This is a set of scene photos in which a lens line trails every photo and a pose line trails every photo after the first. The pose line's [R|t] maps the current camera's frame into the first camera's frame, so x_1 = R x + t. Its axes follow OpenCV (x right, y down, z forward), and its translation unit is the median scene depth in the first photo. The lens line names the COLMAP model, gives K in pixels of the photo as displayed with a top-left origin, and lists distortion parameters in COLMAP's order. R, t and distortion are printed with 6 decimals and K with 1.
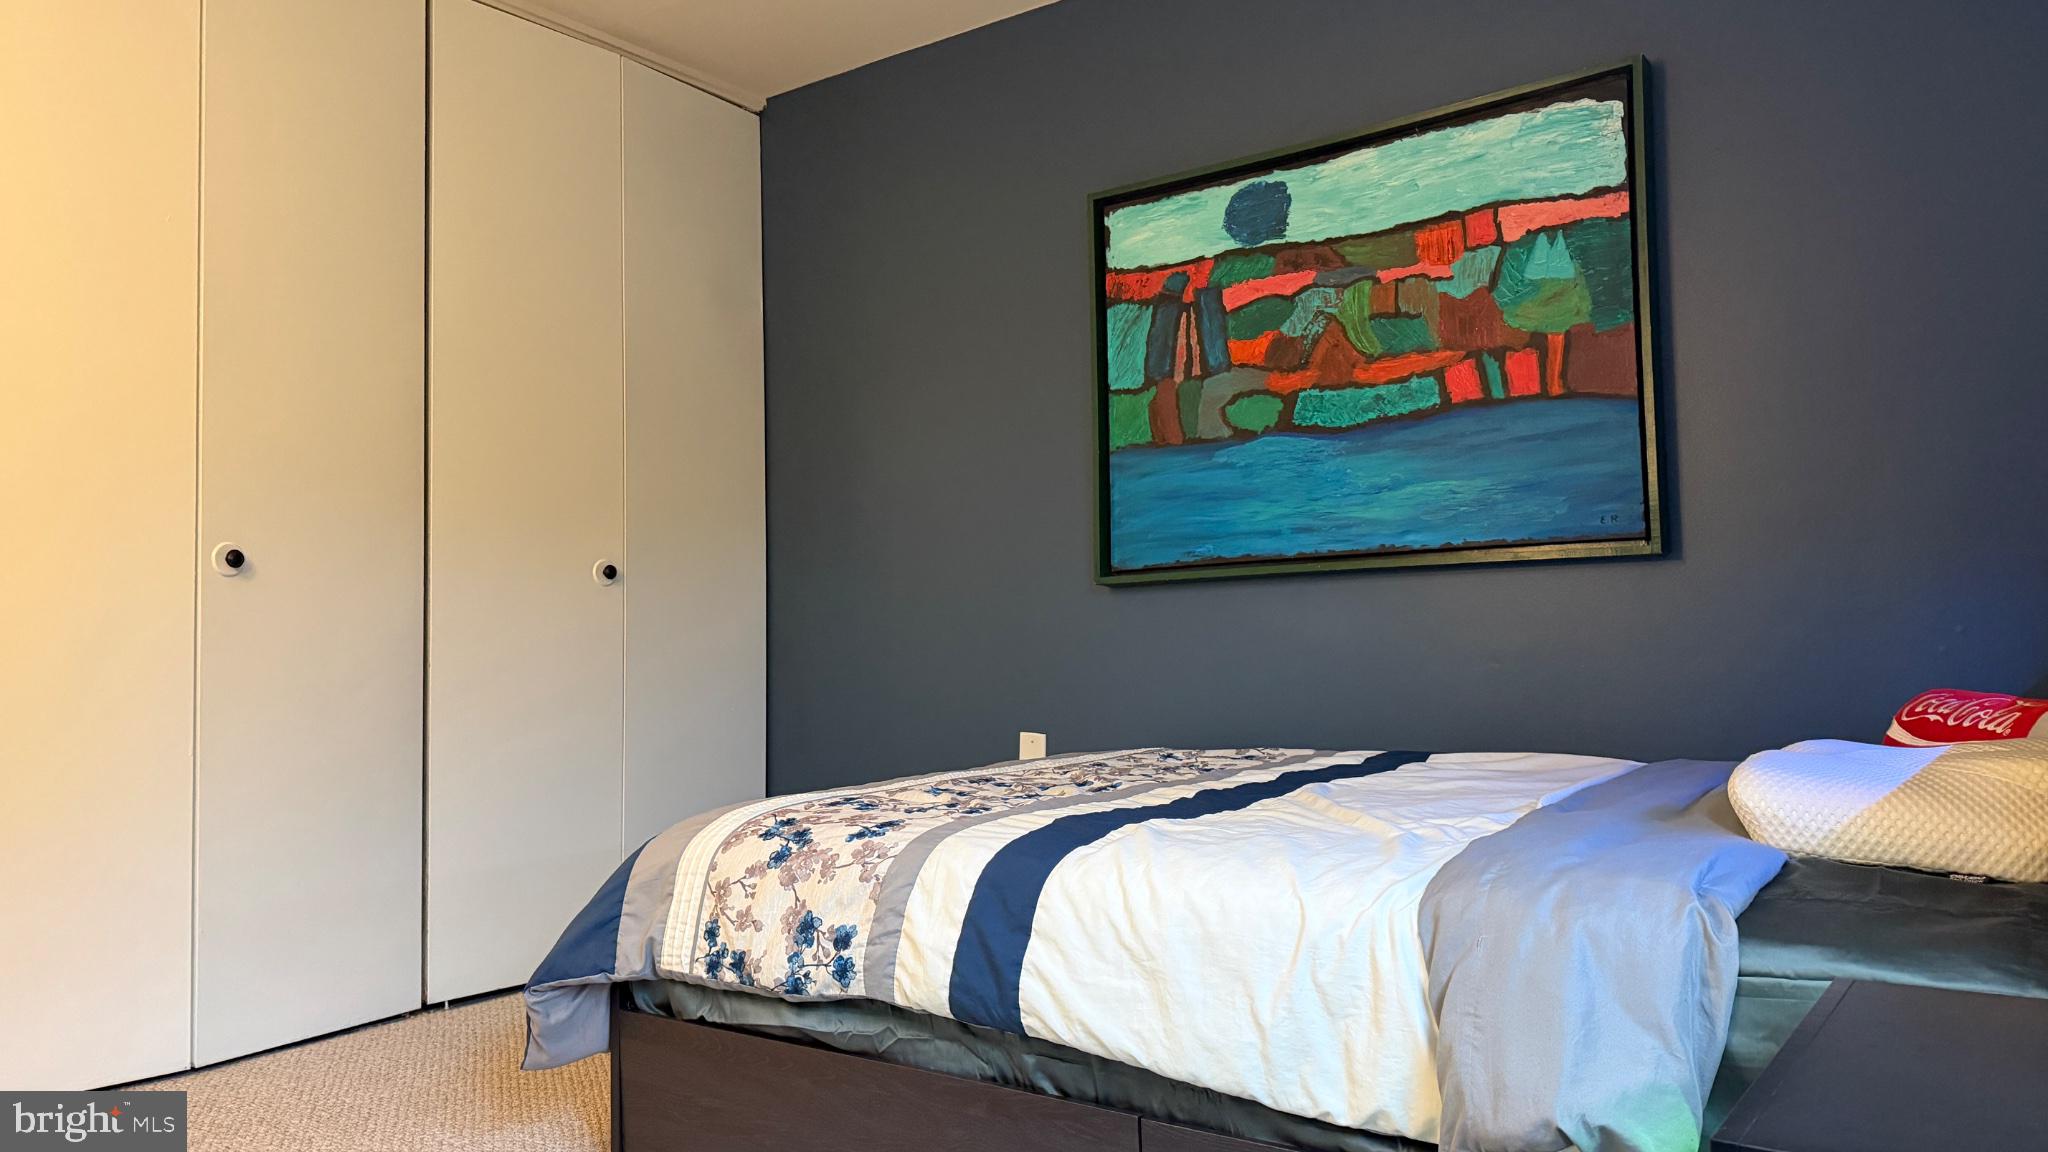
lens RADIAL K [[1428.5, 0, 1017.8], [0, 1428.5, 601.0], [0, 0, 1]] dist [0.022465, -0.029973]
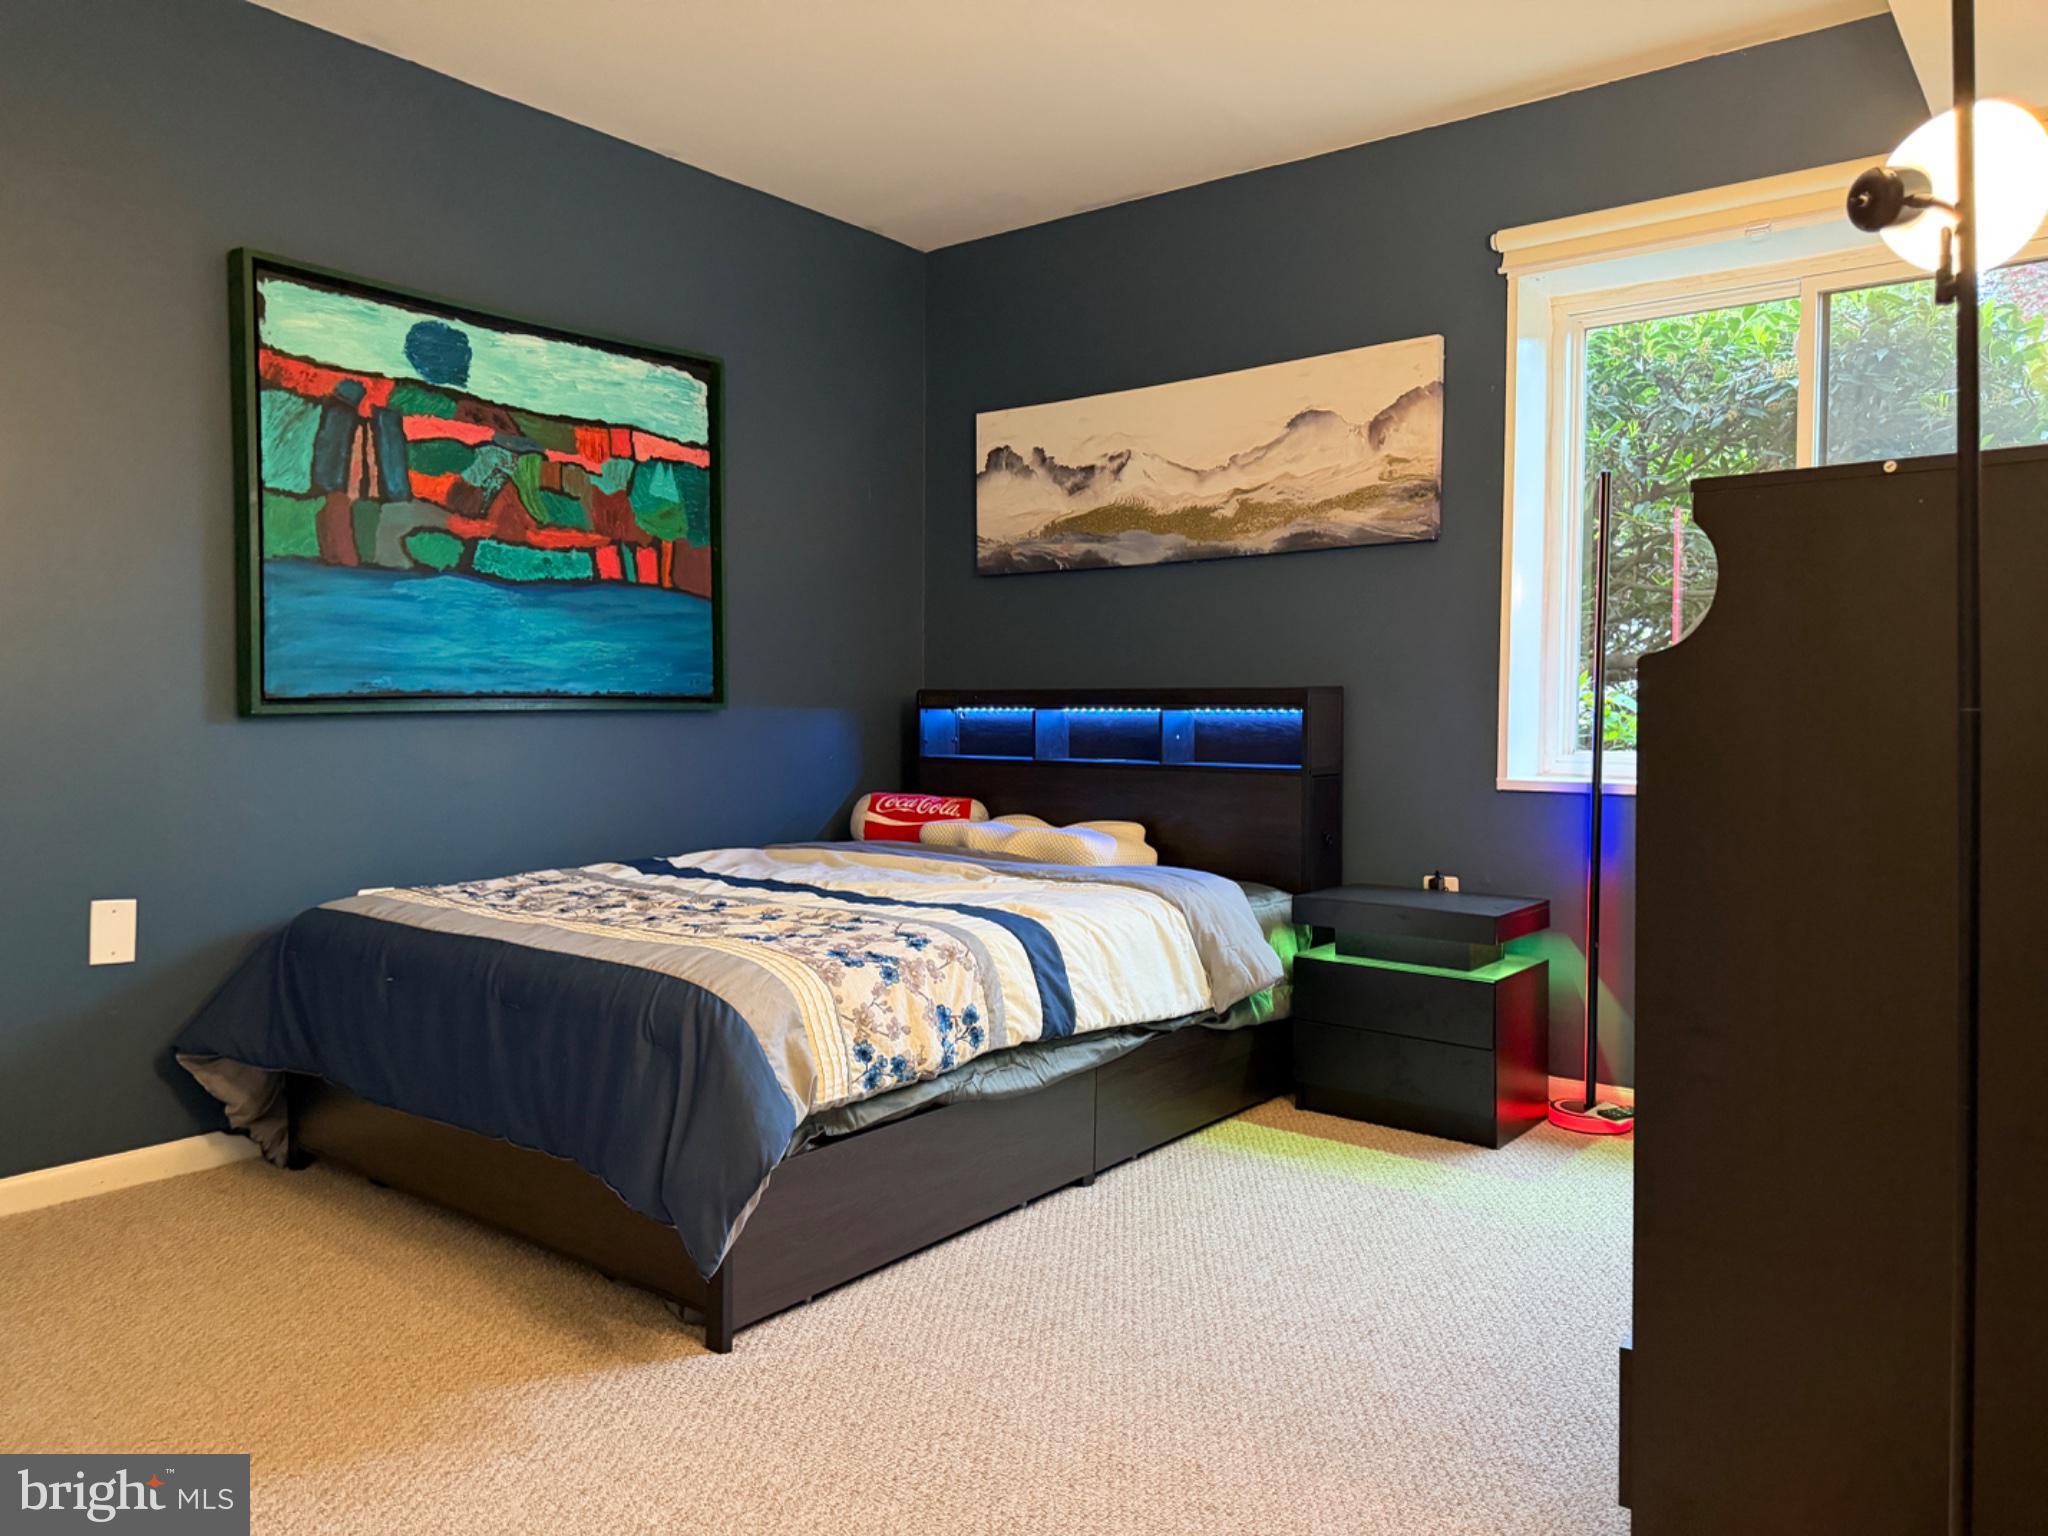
lens RADIAL K [[1428.4, 0, 1099.3], [0, 1428.4, 775.3], [0, 0, 1]] dist [0.030164, -0.040575]
pose [[-0.006041, -0.027822, 0.999595, -1.074770], [-0.036506, 0.998953, 0.027584, -0.021514], [-0.999315, -0.036325, -0.007050, 0.661497]]
